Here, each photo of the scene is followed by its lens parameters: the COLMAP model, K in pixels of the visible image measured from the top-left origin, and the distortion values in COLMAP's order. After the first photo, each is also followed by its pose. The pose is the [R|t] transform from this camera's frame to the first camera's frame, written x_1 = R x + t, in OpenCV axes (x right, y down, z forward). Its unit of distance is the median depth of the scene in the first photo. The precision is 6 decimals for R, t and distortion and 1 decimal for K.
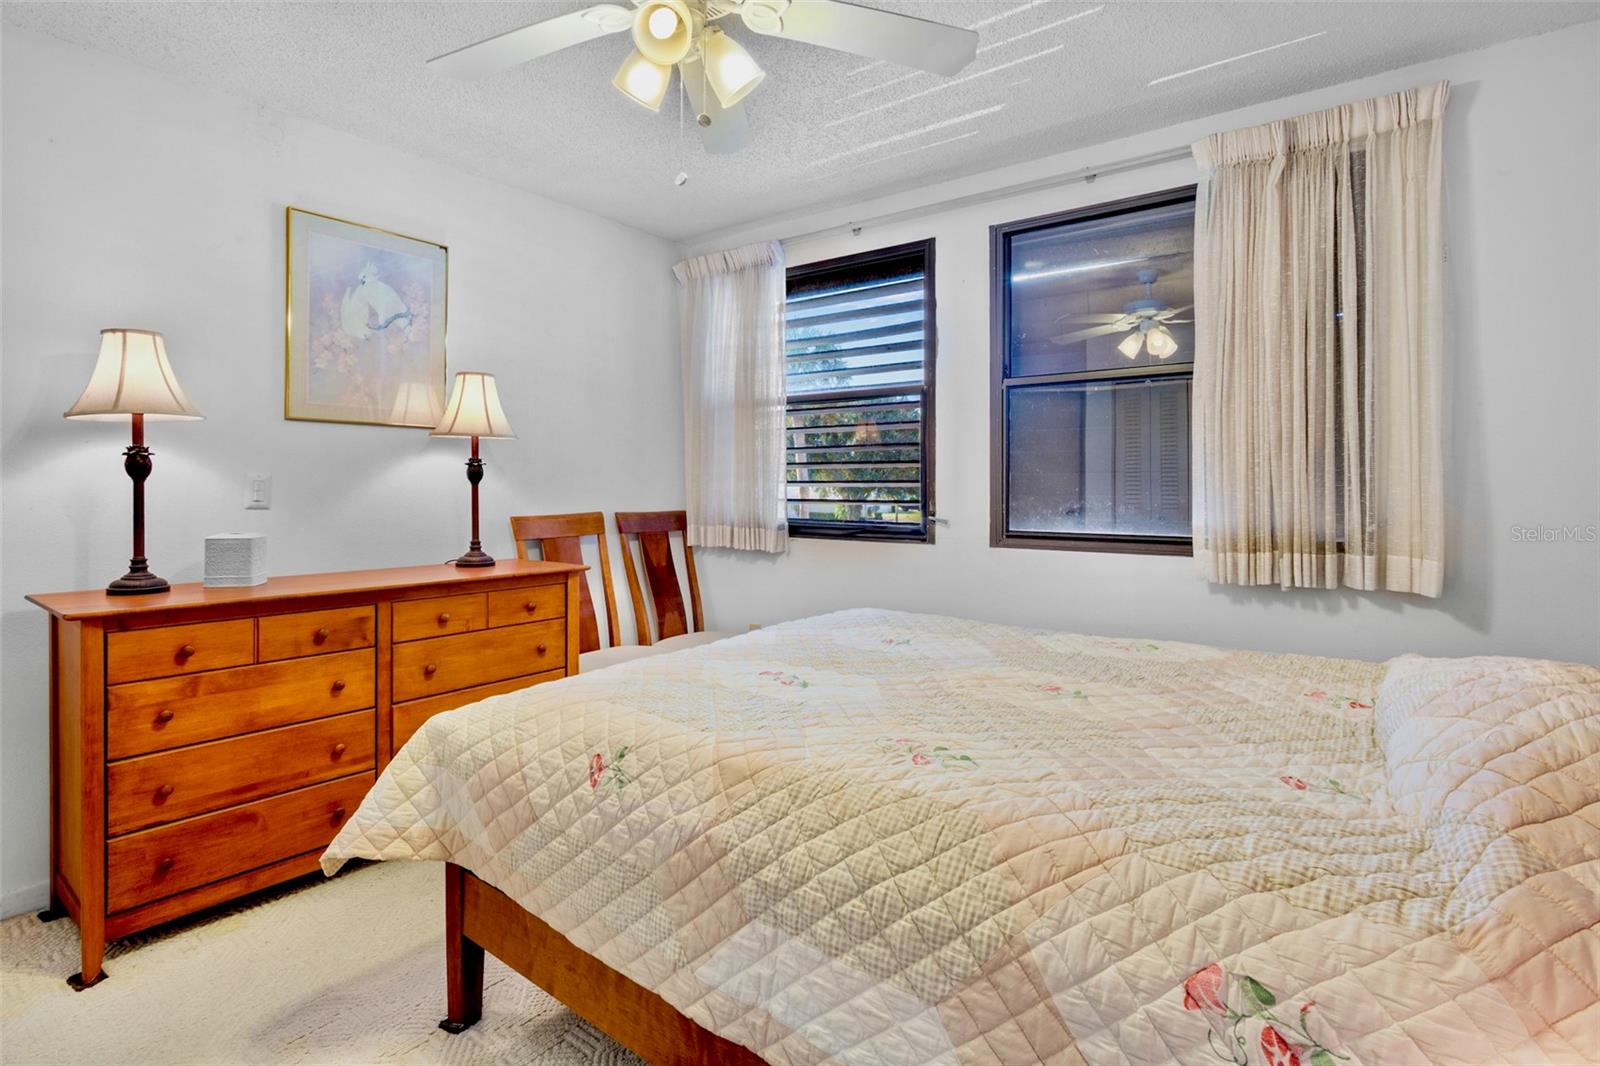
lens RADIAL K [[785.3, 0, 796.1], [0, 785.3, 517.3], [0, 0, 1]] dist [-0.007419, -0.000637]
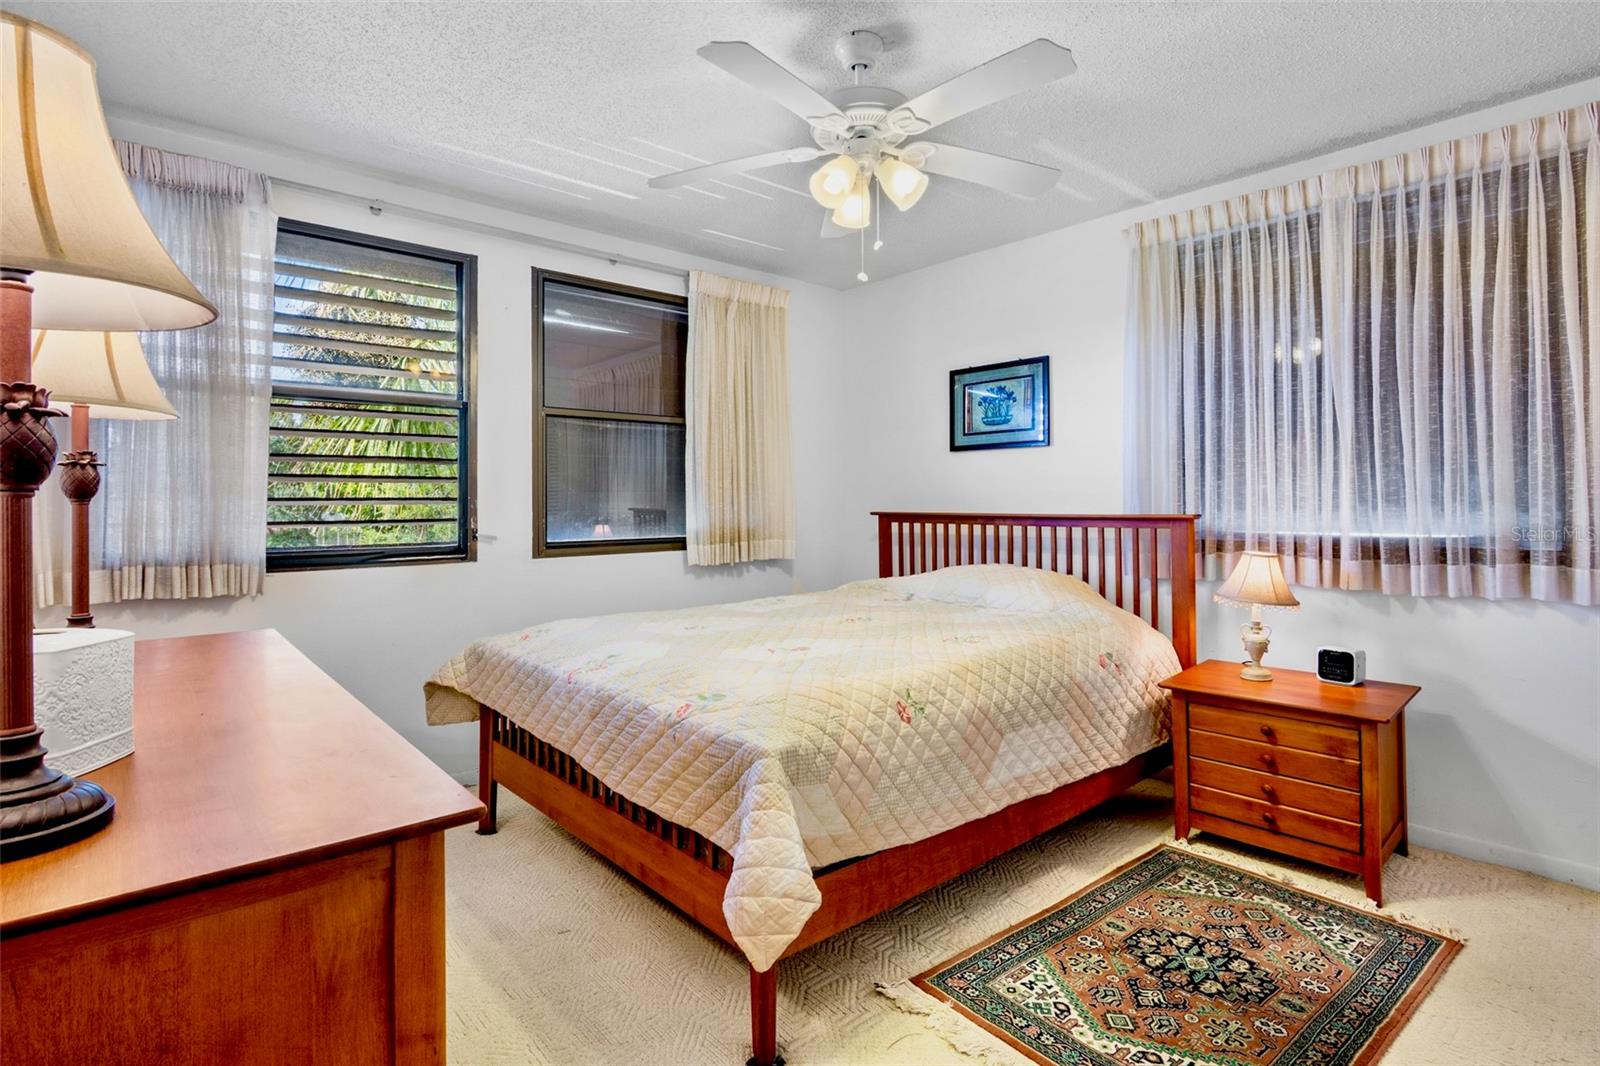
lens RADIAL K [[785.3, 0, 796.1], [0, 785.3, 517.3], [0, 0, 1]] dist [-0.007419, -0.000637]
pose [[0.207711, -0.018546, 0.978014, -0.738707], [0.050450, 0.998693, 0.008224, -0.009813], [-0.976888, 0.047633, 0.208375, 0.414465]]
